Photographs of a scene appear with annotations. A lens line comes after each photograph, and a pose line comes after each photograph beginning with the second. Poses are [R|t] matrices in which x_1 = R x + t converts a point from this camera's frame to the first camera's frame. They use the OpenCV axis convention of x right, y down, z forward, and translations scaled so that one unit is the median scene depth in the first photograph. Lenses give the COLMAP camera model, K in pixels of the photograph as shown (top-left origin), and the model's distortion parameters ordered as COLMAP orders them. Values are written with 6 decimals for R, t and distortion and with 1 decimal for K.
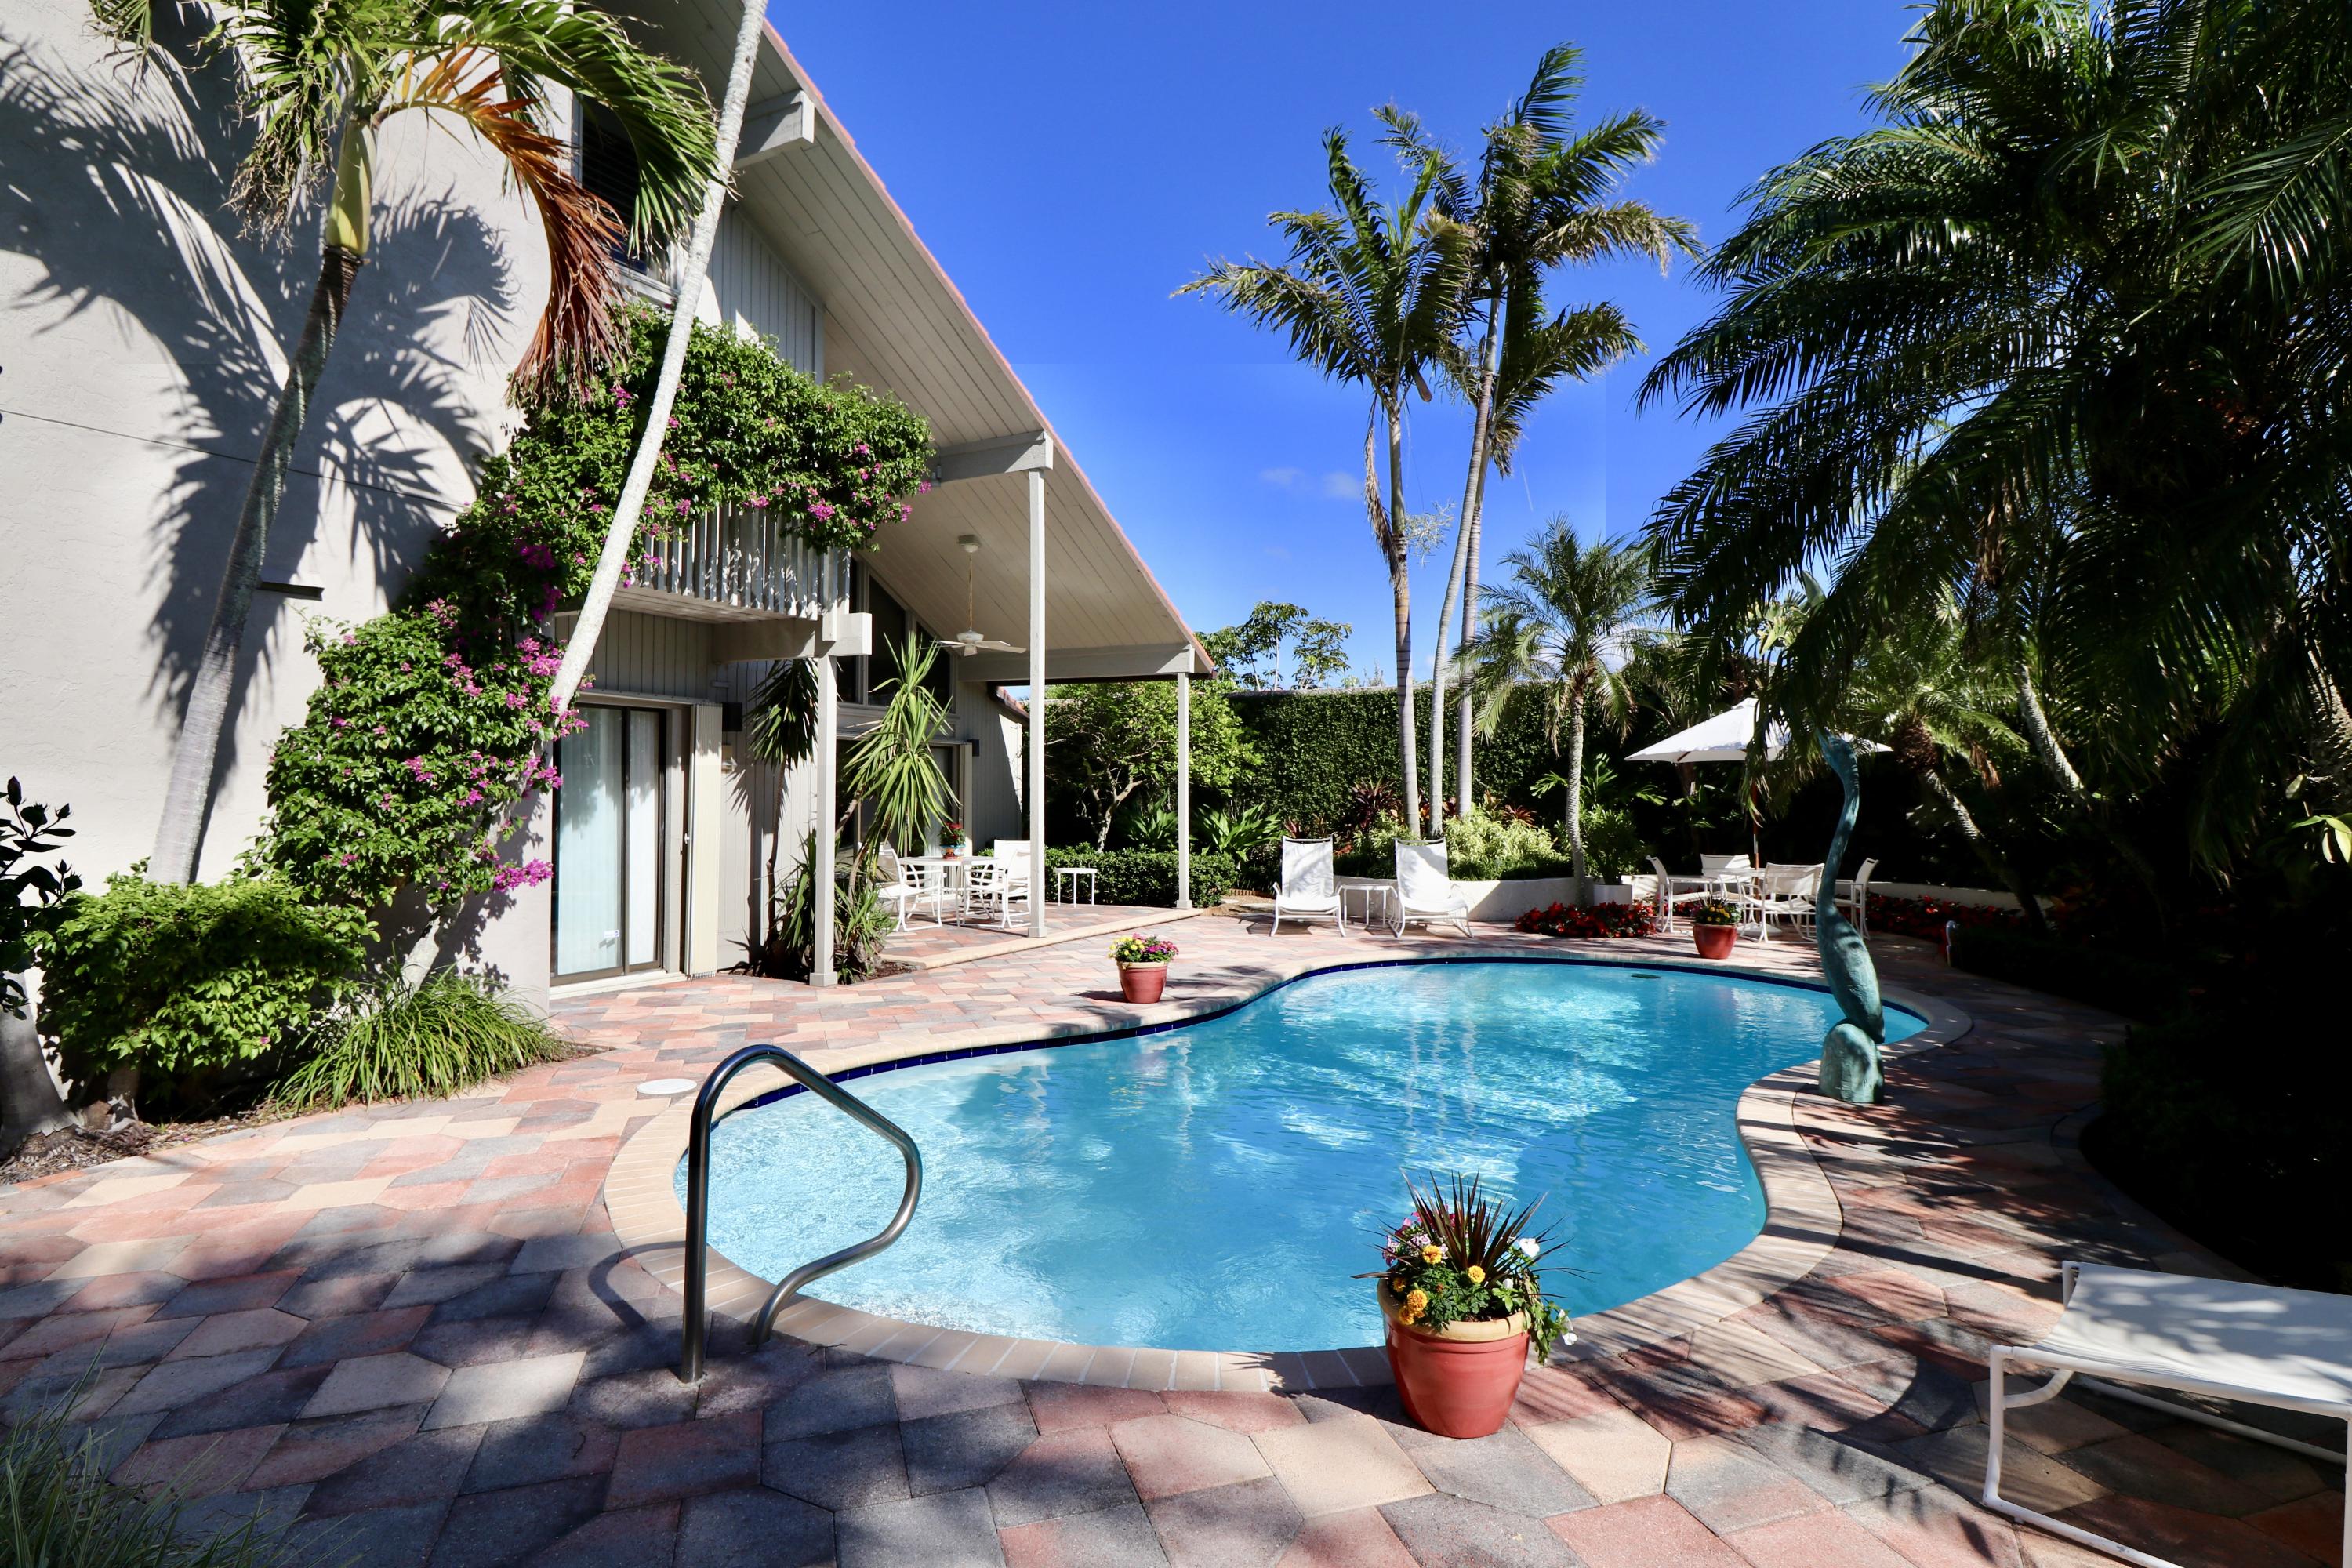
lens RADIAL K [[1215.8, 0, 1182.4], [0, 1215.8, 771.6], [0, 0, 1]] dist [0.007728, -0.023160]
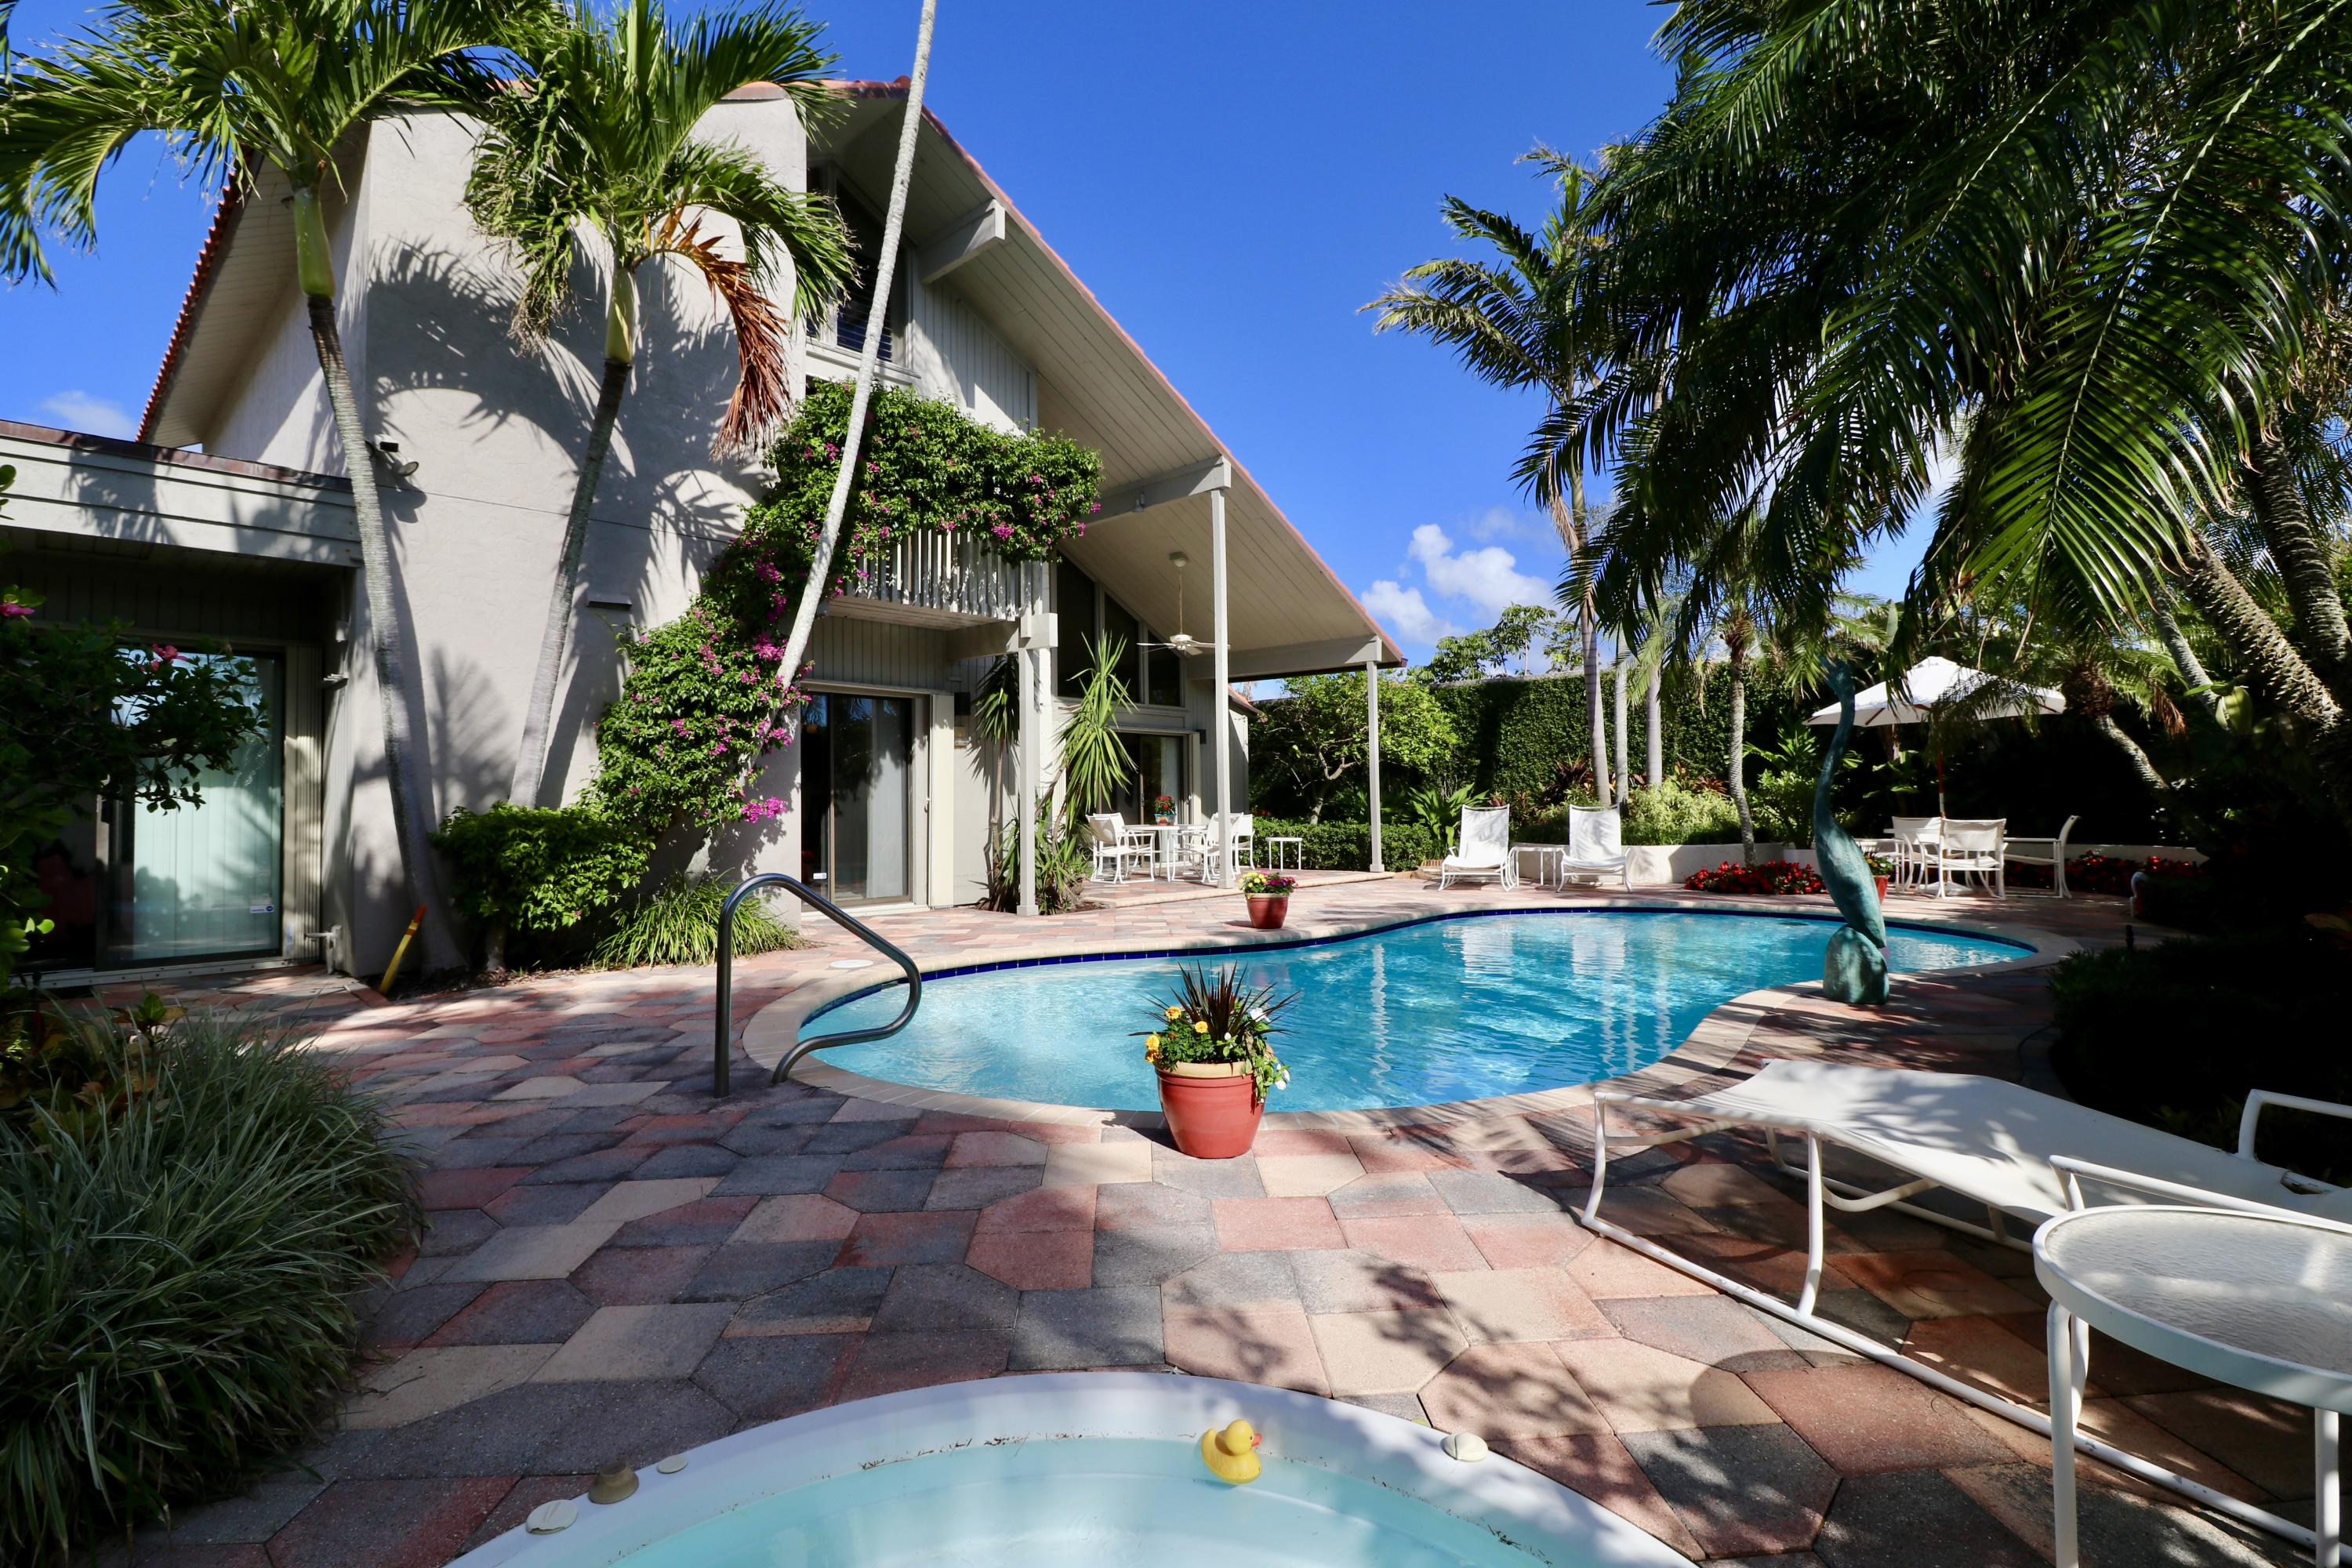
lens RADIAL K [[1096.1, 0, 1173.3], [0, 1096.1, 771.3], [0, 0, 1]] dist [-0.004405, -0.000688]
pose [[0.965049, -0.020698, -0.261250, 0.140047], [0.019379, 0.999783, -0.007624, 0.039512], [0.261351, 0.002295, 0.965241, -0.037580]]
